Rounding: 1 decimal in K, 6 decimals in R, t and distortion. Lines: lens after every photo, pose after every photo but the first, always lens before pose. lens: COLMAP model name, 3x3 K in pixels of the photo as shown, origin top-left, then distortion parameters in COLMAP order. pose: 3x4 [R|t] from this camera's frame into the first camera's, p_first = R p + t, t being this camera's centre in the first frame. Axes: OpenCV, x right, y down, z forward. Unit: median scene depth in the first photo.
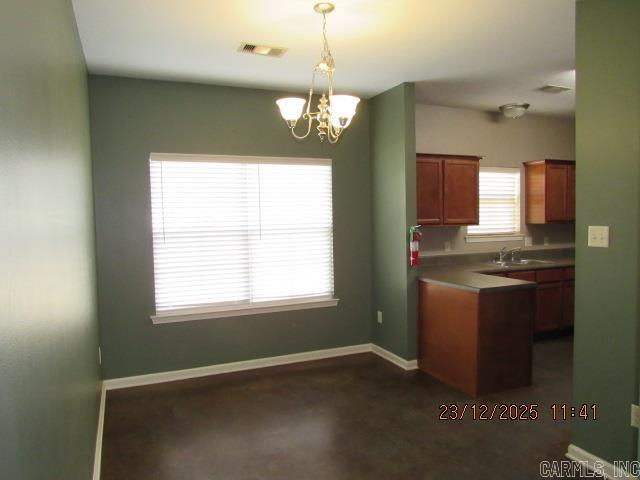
lens RADIAL K [[457.8, 0, 319.4], [0, 457.8, 240.0], [0, 0, 1]] dist [-0.003985, -0.001119]
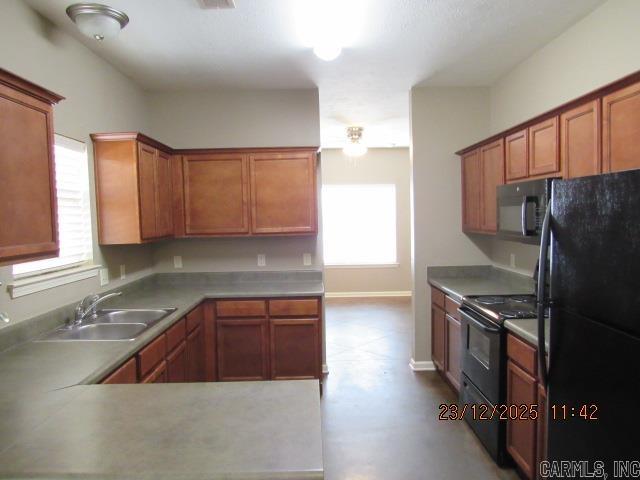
lens RADIAL K [[457.8, 0, 318.6], [0, 457.8, 240.4], [0, 0, 1]] dist [-0.003985, -0.001119]
pose [[0.390437, -0.041226, 0.919706, 0.043045], [0.055321, 0.998242, 0.021261, -0.038818], [-0.918966, 0.042578, 0.392032, 0.539982]]
